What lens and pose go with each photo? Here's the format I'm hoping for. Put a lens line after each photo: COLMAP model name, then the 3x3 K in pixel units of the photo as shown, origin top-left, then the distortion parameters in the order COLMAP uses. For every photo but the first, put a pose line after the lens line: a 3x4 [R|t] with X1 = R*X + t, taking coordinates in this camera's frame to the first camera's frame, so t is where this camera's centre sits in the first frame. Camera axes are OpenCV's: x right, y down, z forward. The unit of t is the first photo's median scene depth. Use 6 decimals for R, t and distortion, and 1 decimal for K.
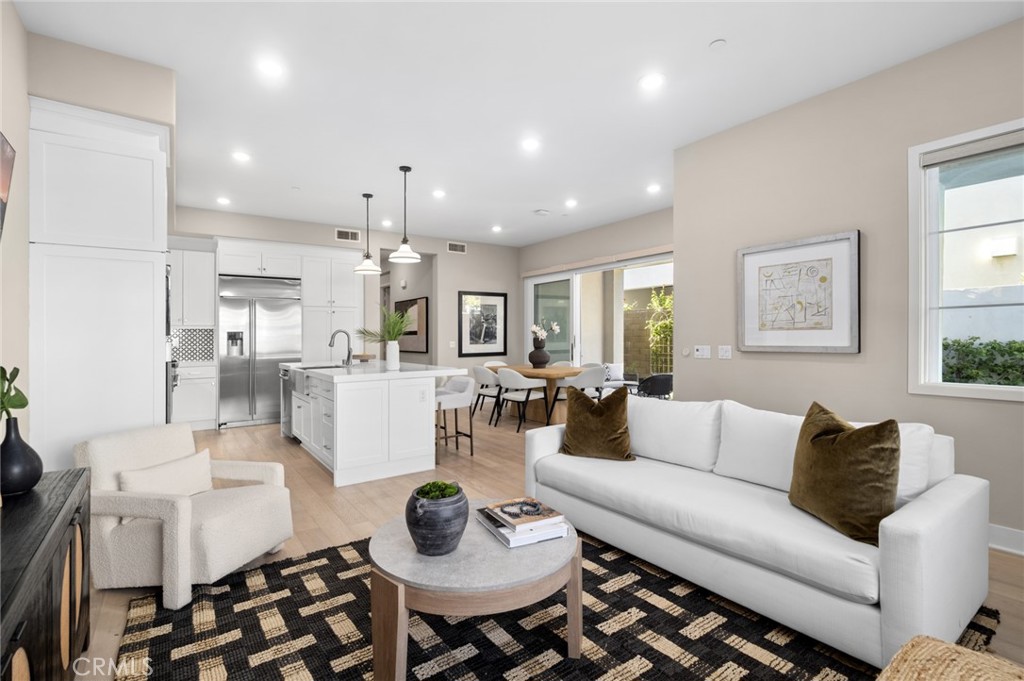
lens RADIAL K [[477.9, 0, 512.0], [0, 477.9, 340.5], [0, 0, 1]] dist [0.002569, 0.000408]
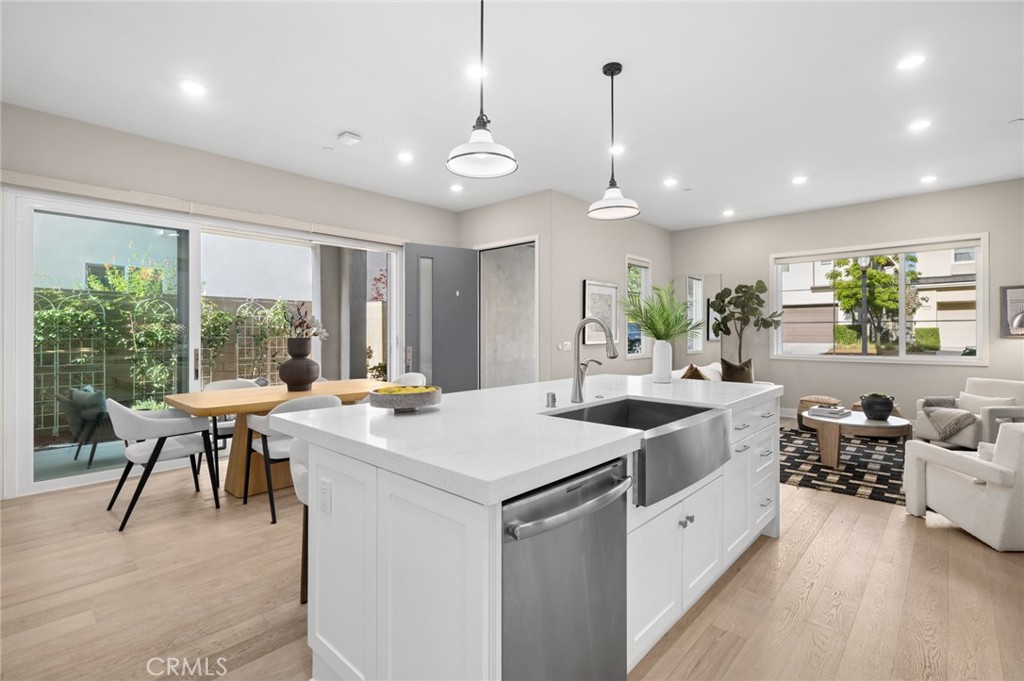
lens RADIAL K [[470.2, 0, 509.1], [0, 470.2, 351.0], [0, 0, 1]] dist [0.000011, -0.000638]
pose [[-0.209969, -0.028440, 0.977294, -0.606682], [0.012682, 0.999414, 0.031809, -0.005404], [-0.977626, 0.019072, -0.209485, 0.964912]]
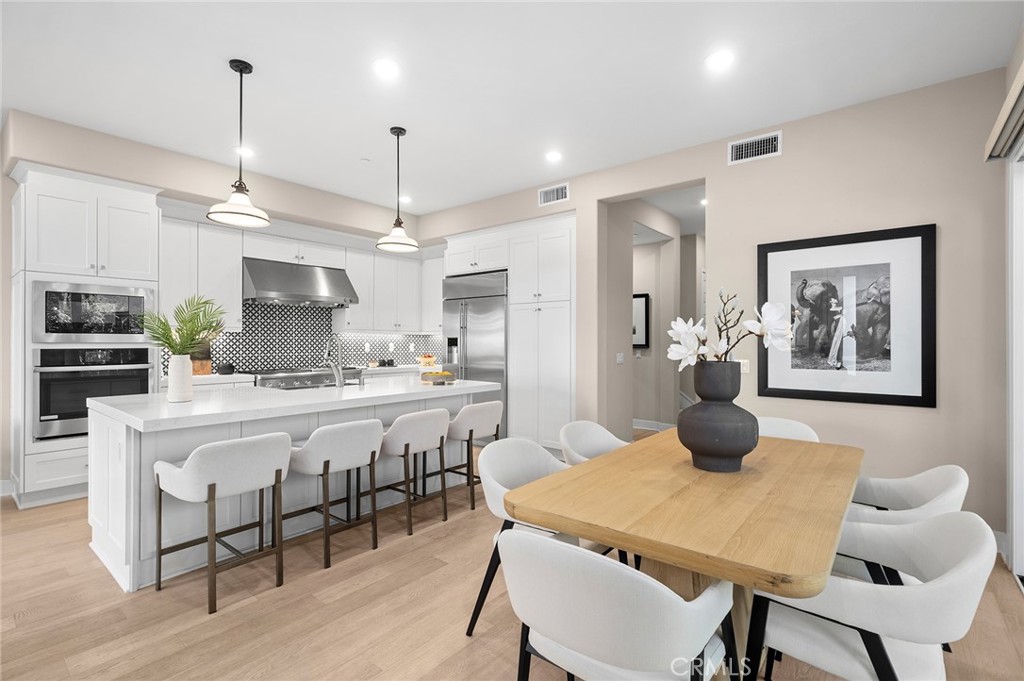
lens RADIAL K [[475.4, 0, 512.6], [0, 475.4, 350.0], [0, 0, 1]] dist [0.001454, 0.000474]
pose [[0.269070, 0.026606, -0.962753, 0.333630], [-0.015085, 0.999612, 0.023409, -0.018822], [0.963003, 0.008224, 0.269367, 0.889974]]
